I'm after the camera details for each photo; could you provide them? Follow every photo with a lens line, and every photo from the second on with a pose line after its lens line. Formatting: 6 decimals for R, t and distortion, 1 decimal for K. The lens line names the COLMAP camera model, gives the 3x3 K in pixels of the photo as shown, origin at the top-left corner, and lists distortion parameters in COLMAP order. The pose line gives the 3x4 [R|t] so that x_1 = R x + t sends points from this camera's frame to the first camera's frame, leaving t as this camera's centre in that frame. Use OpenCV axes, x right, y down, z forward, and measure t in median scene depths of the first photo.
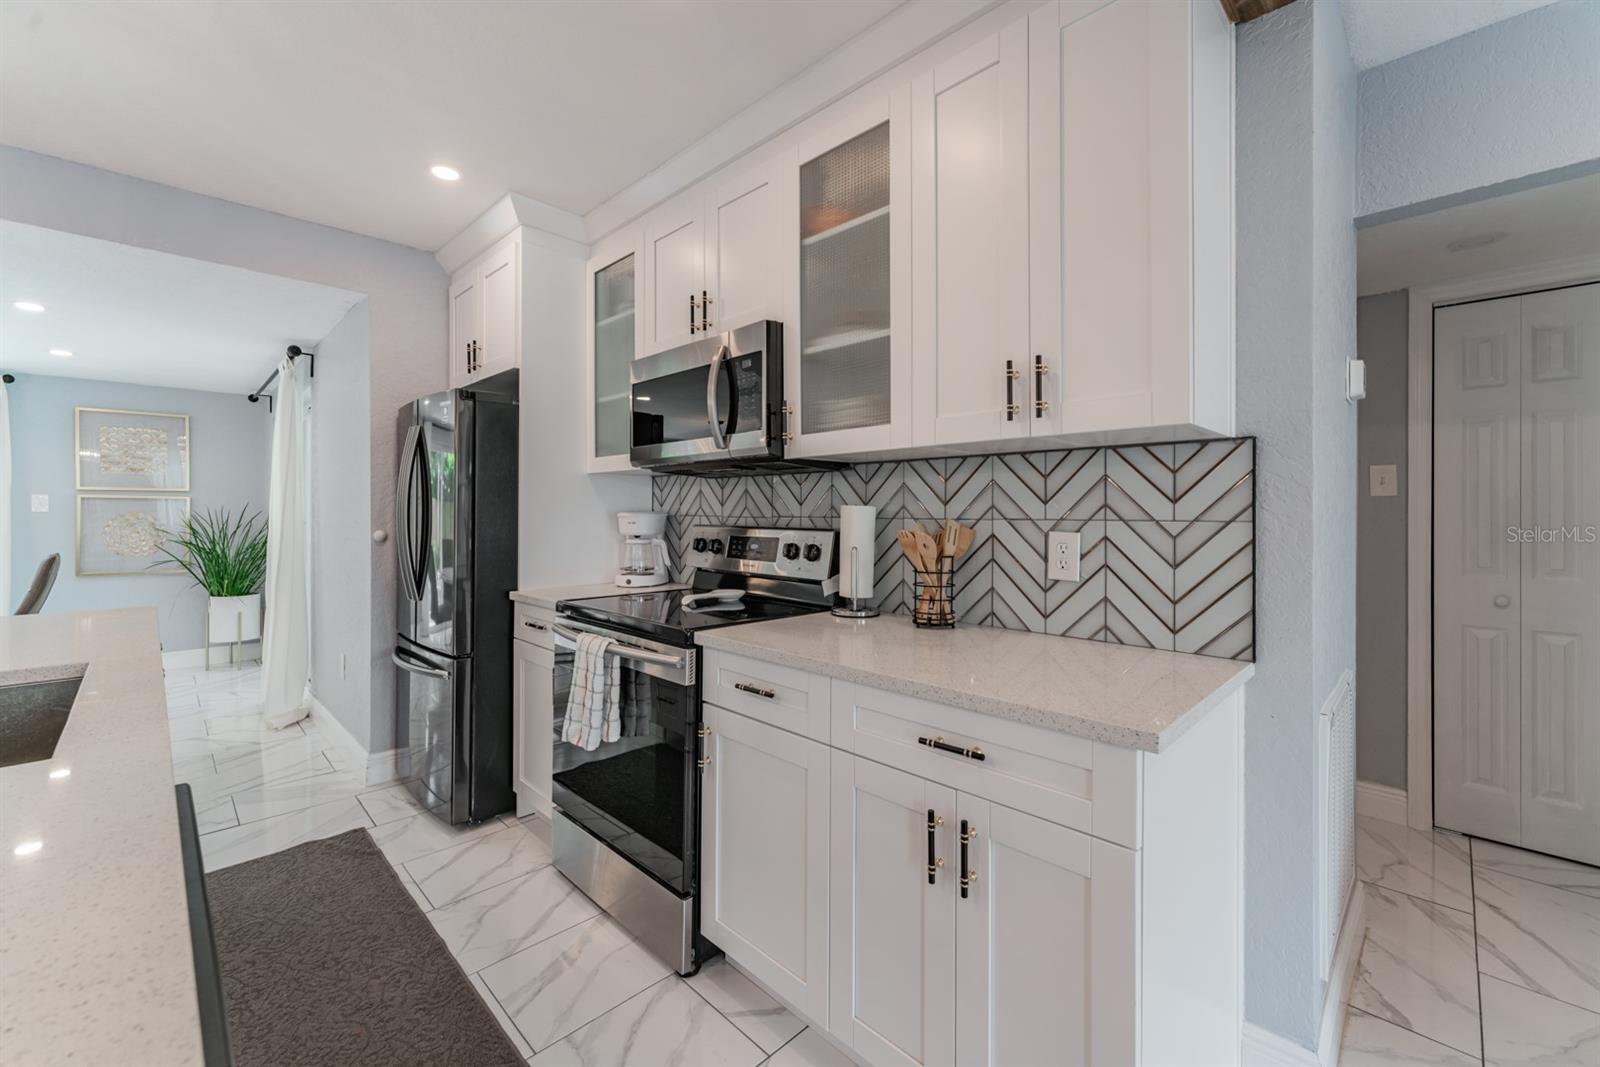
lens RADIAL K [[641.9, 0, 768.2], [0, 641.9, 512.7], [0, 0, 1]] dist [-0.002457, -0.000379]
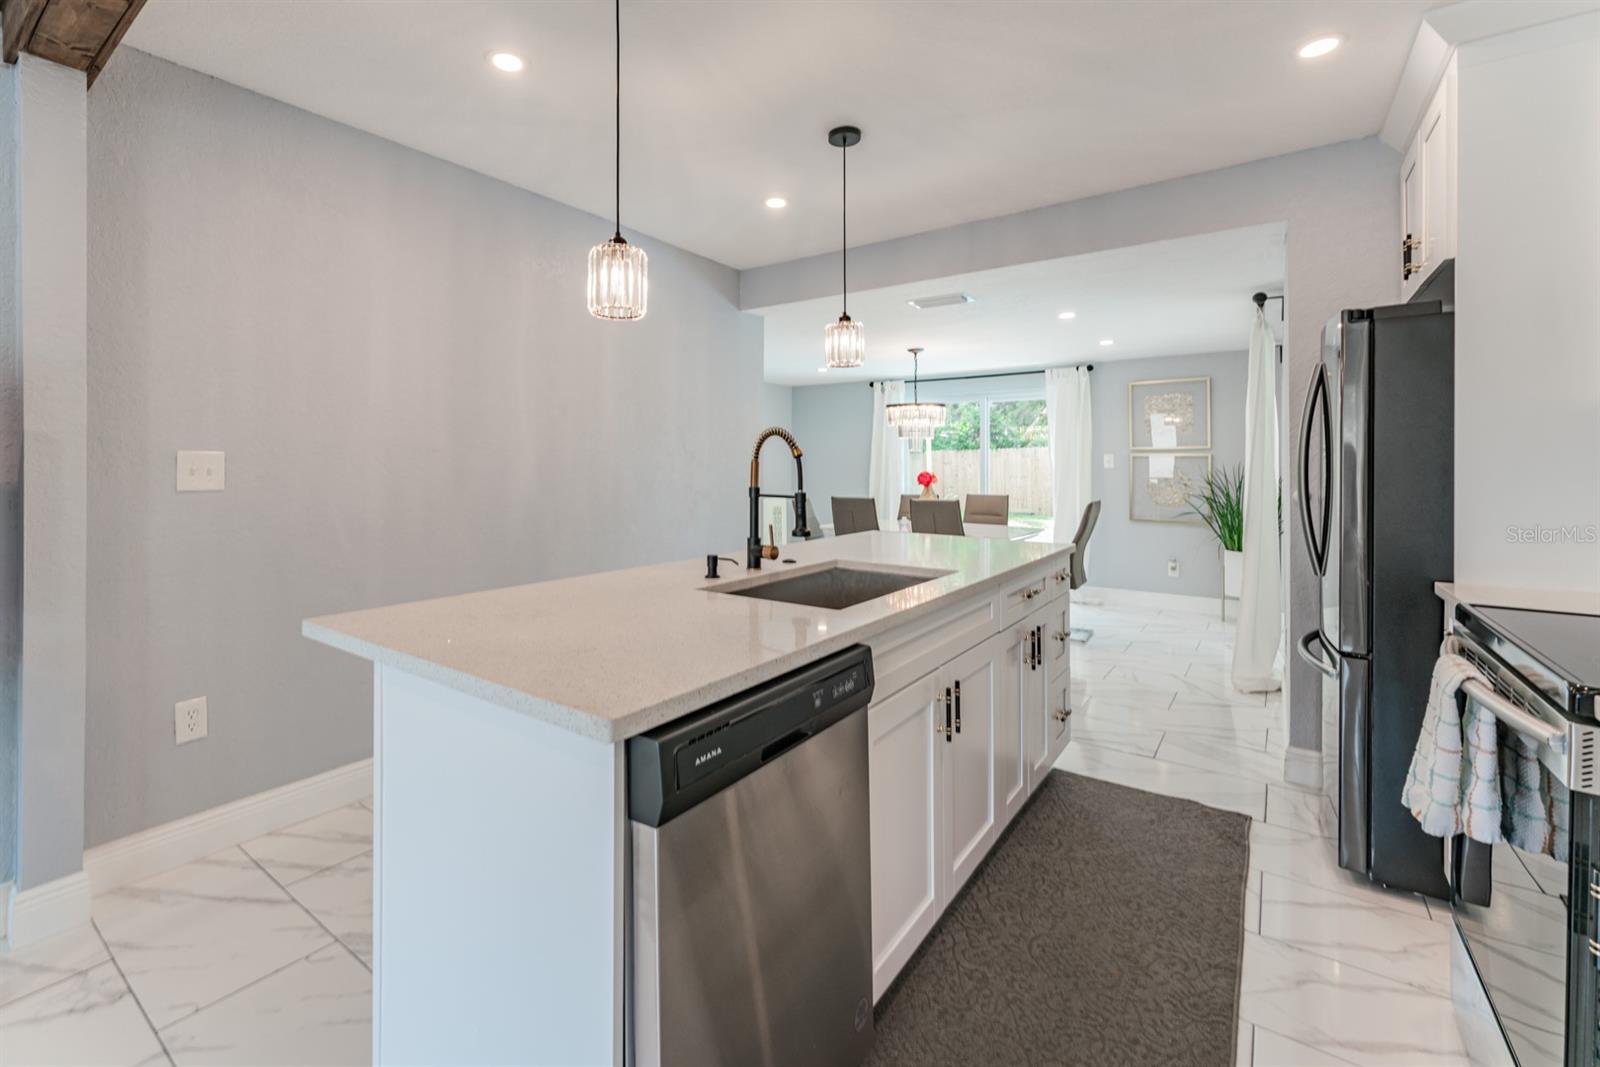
lens RADIAL K [[696.7, 0, 760.2], [0, 696.7, 465.4], [0, 0, 1]] dist [0.002398, 0.000121]
pose [[0.164218, -0.003619, -0.986417, 0.293440], [-0.001088, 0.999992, -0.003850, -0.000645], [0.986424, 0.001706, 0.164213, 0.196160]]
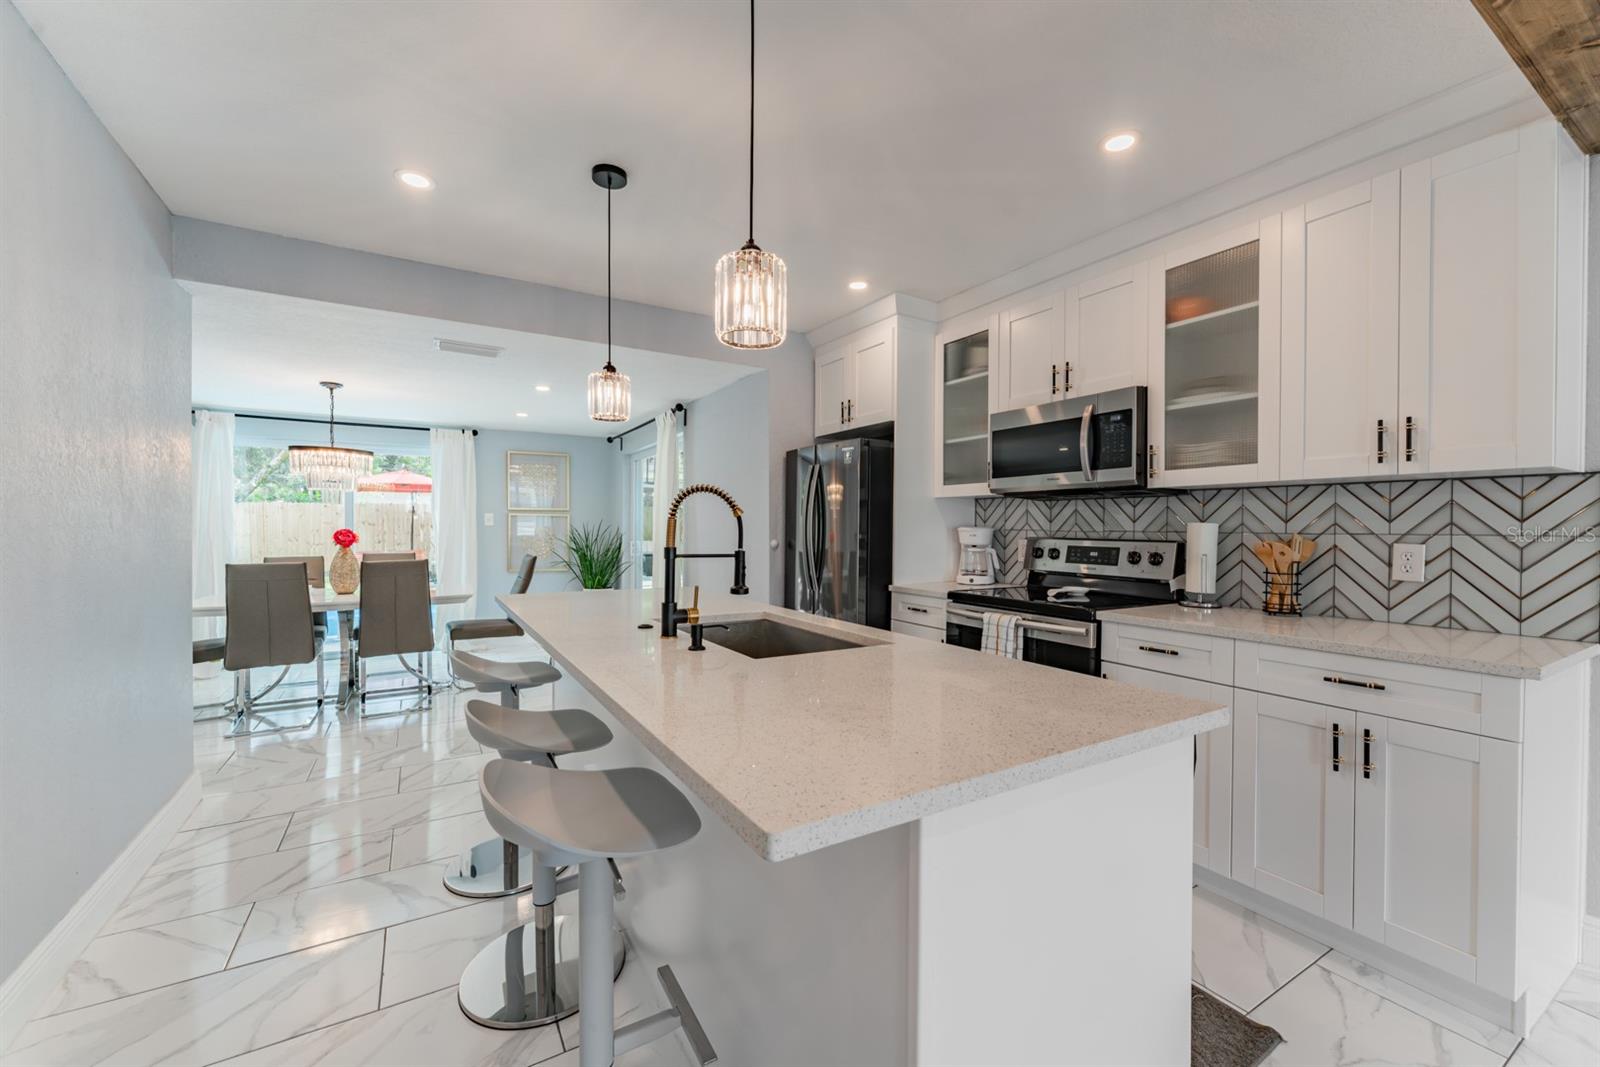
lens RADIAL K [[641.9, 0, 751.7], [0, 641.9, 533.0], [0, 0, 1]] dist [-0.002457, -0.000379]
pose [[0.971819, 0.005403, -0.235667, -0.472565], [-0.002978, 0.999939, 0.010644, -0.001577], [0.235710, -0.009642, 0.971776, -0.513340]]
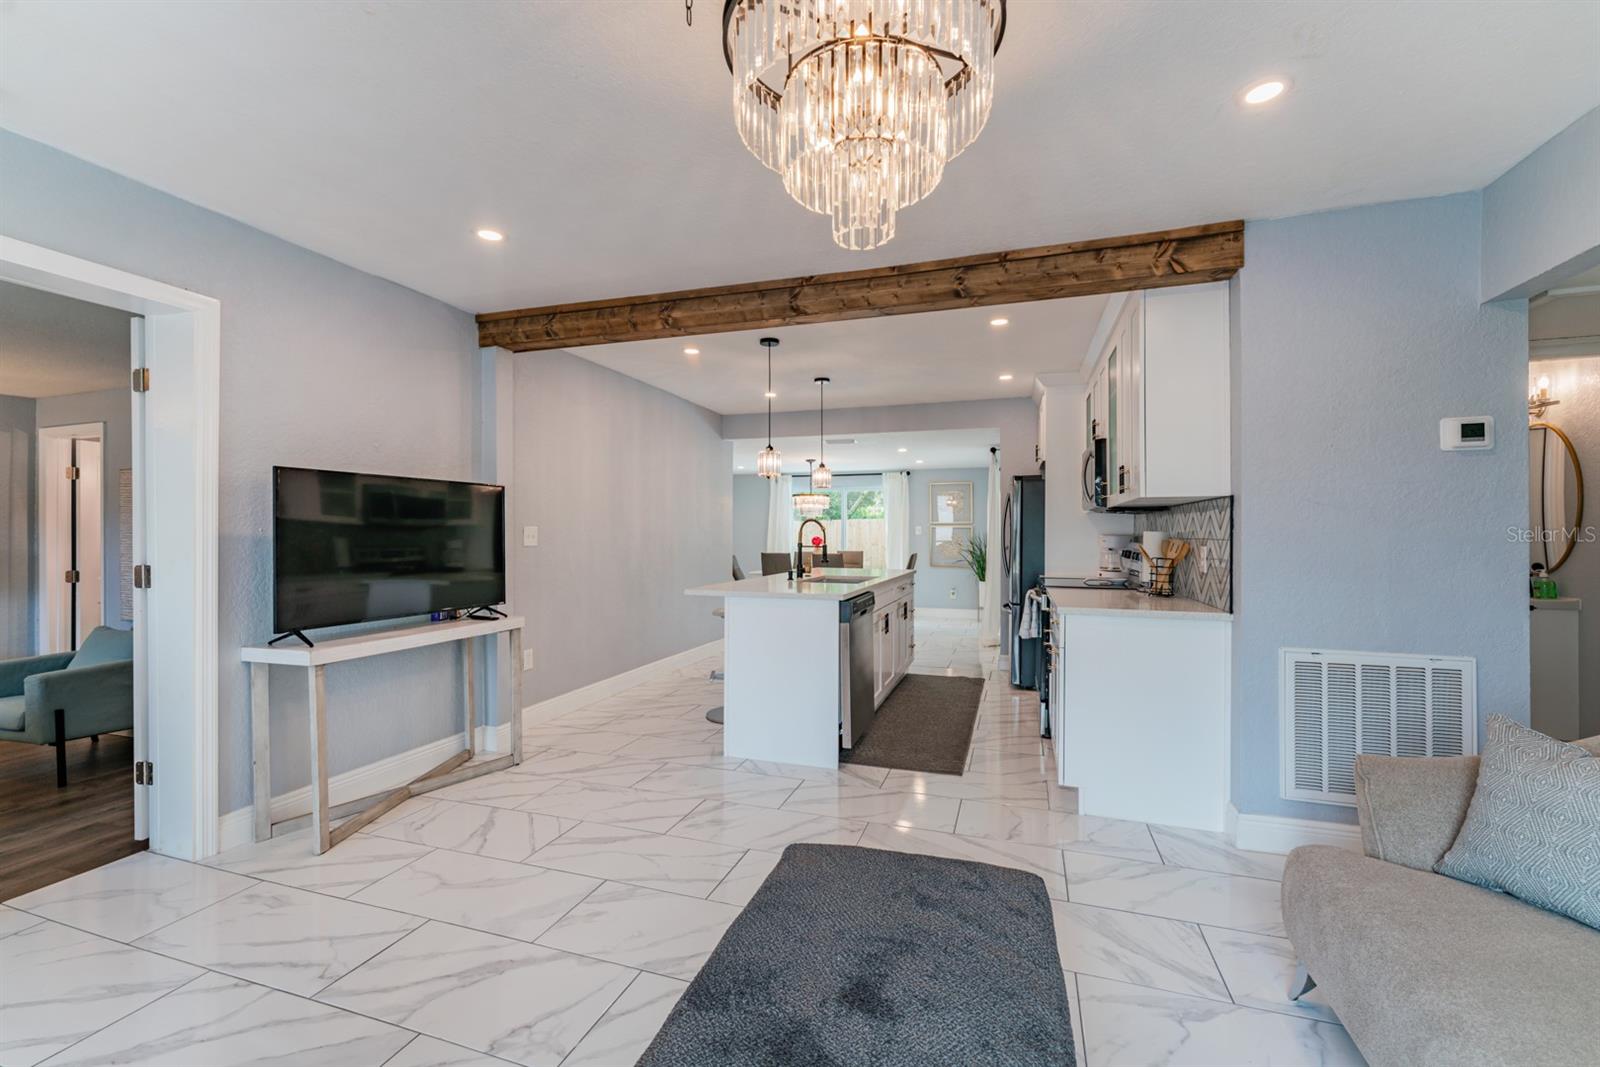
lens RADIAL K [[641.9, 0, 796.1], [0, 641.9, 540.2], [0, 0, 1]] dist [-0.002457, -0.000379]
pose [[0.450073, 0.007492, -0.892960, 1.327422], [-0.001516, 0.999970, 0.007625, 0.001175], [0.892991, -0.002078, 0.450070, -0.720266]]
